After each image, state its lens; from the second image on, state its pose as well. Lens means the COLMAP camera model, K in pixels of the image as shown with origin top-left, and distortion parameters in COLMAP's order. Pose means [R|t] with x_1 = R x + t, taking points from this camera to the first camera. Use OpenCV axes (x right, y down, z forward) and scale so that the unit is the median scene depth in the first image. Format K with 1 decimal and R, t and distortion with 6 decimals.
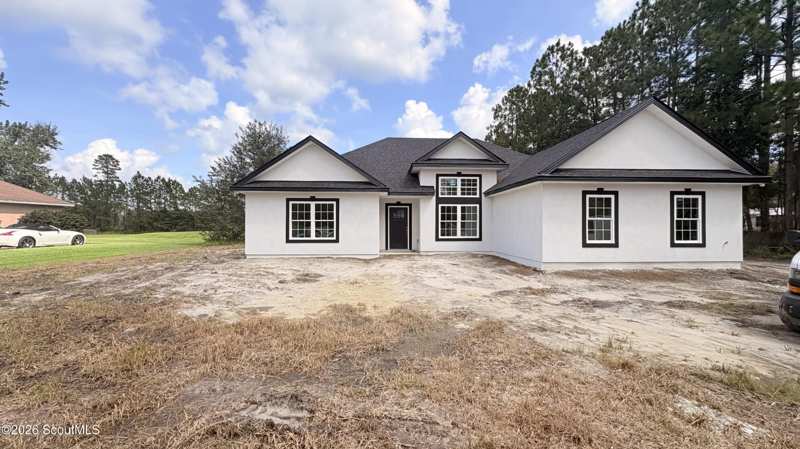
lens RADIAL K [[318.6, 0, 402.4], [0, 318.6, 223.5], [0, 0, 1]] dist [-0.001075, 0.000059]
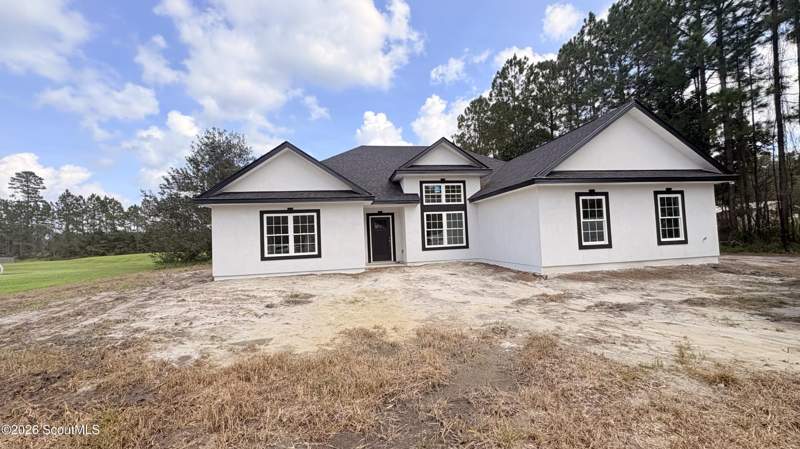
lens RADIAL K [[317.5, 0, 400.0], [0, 317.5, 224.5], [0, 0, 1]] dist [-0.001044, 0.000024]
pose [[0.992042, -0.038268, 0.119953, -0.081415], [0.042288, 0.998620, -0.031144, 0.003521], [-0.118596, 0.035969, 0.992291, 0.067788]]
